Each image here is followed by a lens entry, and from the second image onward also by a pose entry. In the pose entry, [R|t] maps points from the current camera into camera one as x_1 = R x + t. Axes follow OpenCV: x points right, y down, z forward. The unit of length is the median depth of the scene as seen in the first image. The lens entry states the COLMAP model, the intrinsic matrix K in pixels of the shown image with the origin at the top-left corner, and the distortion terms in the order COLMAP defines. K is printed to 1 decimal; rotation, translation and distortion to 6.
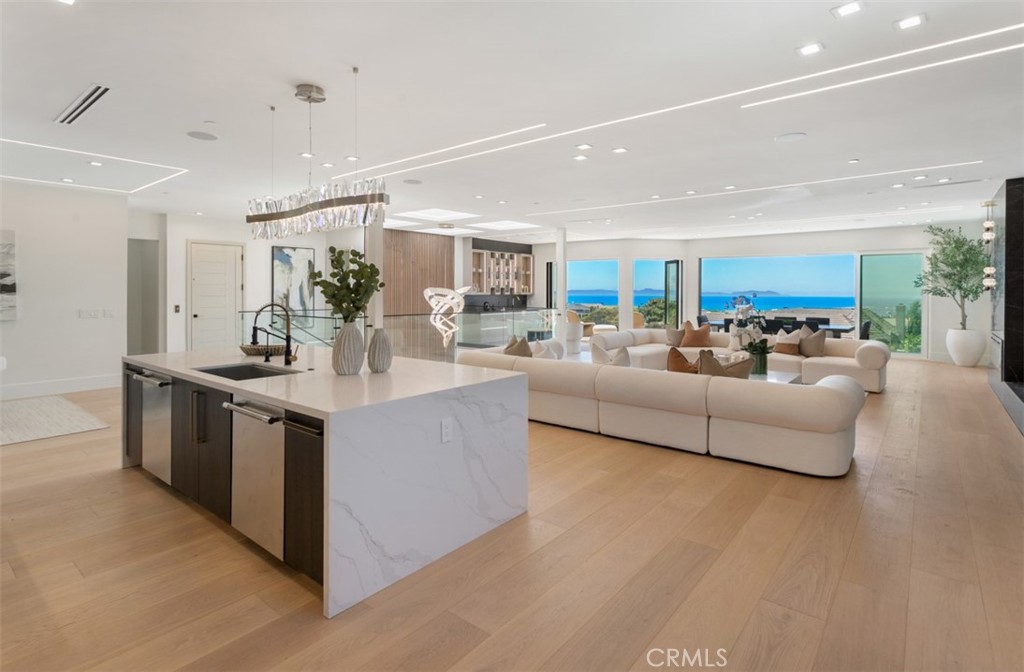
lens RADIAL K [[514.3, 0, 513.7], [0, 514.3, 290.6], [0, 0, 1]] dist [-0.002787, -0.000495]
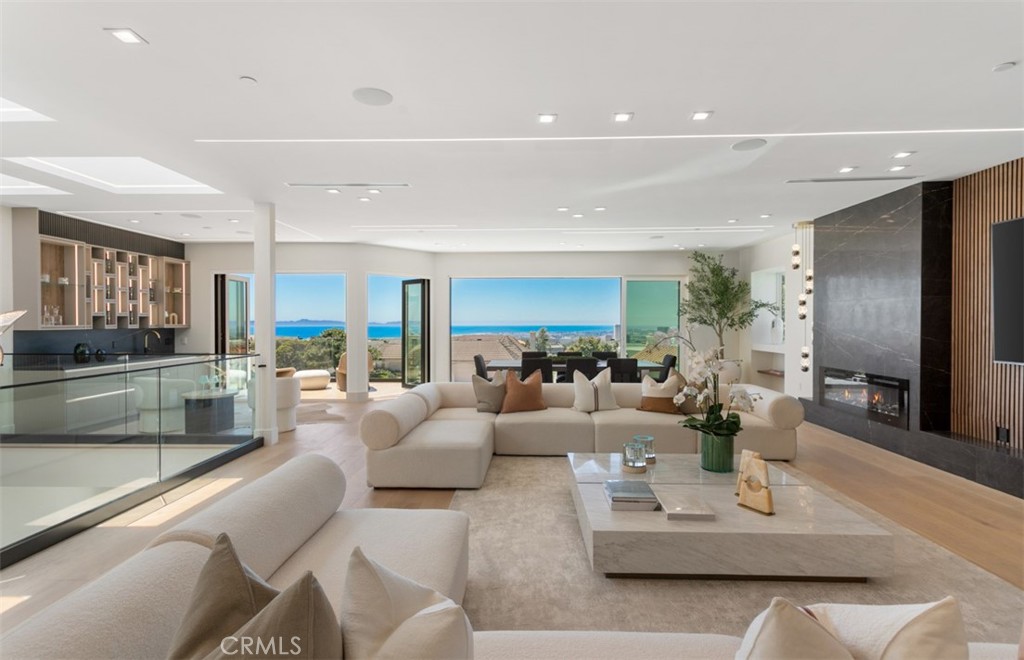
lens RADIAL K [[491.8, 0, 511.3], [0, 491.8, 324.2], [0, 0, 1]] dist [0.008838, 0.000621]
pose [[0.794904, -0.007561, 0.606688, -0.012190], [0.003264, 0.999961, 0.008185, 0.000091], [-0.606726, -0.004526, 0.794898, 0.351817]]
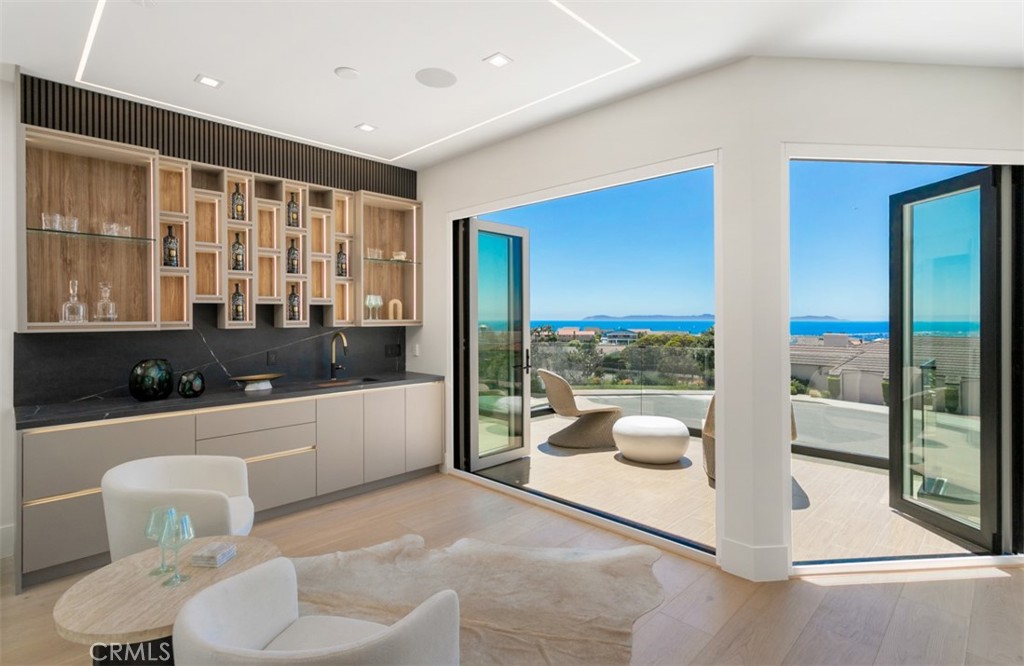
lens RADIAL K [[503.7, 0, 515.1], [0, 503.7, 316.4], [0, 0, 1]] dist [-0.002101, 0.000167]
pose [[0.995690, -0.004738, -0.092621, 0.137447], [0.004766, 0.999989, 0.000081, 0.001976], [0.092620, -0.000523, 0.995701, 0.760820]]
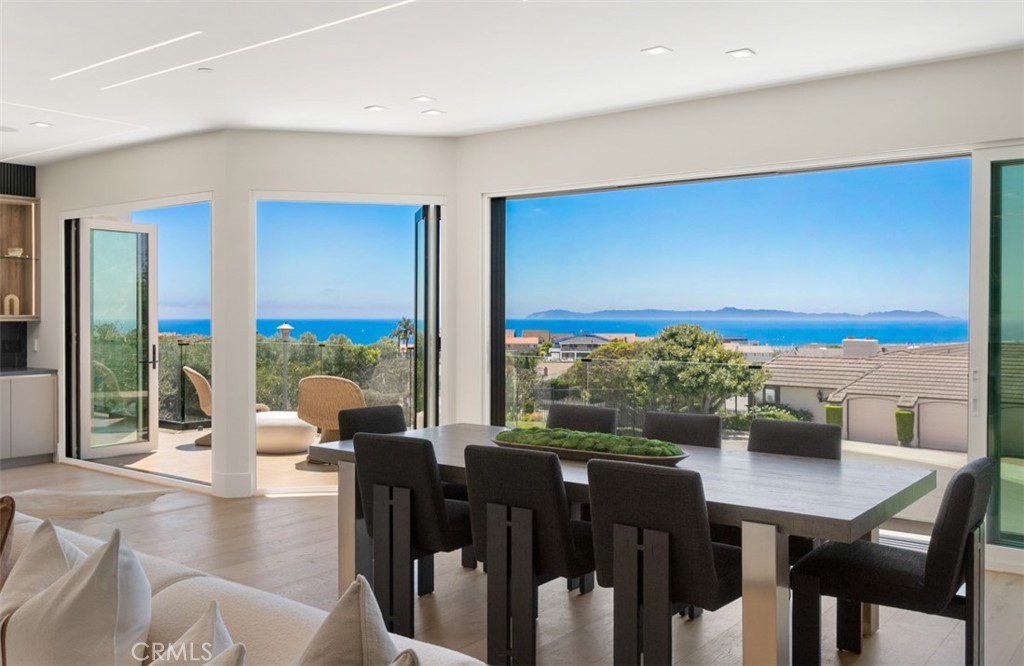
lens RADIAL K [[904.8, 0, 510.0], [0, 904.8, 315.1], [0, 0, 1]] dist [0.000508, -0.001614]
pose [[0.999773, -0.002025, 0.021190, 0.350997], [0.001921, 0.999986, 0.004914, 0.001571], [-0.021200, -0.004872, 0.999763, 0.469219]]
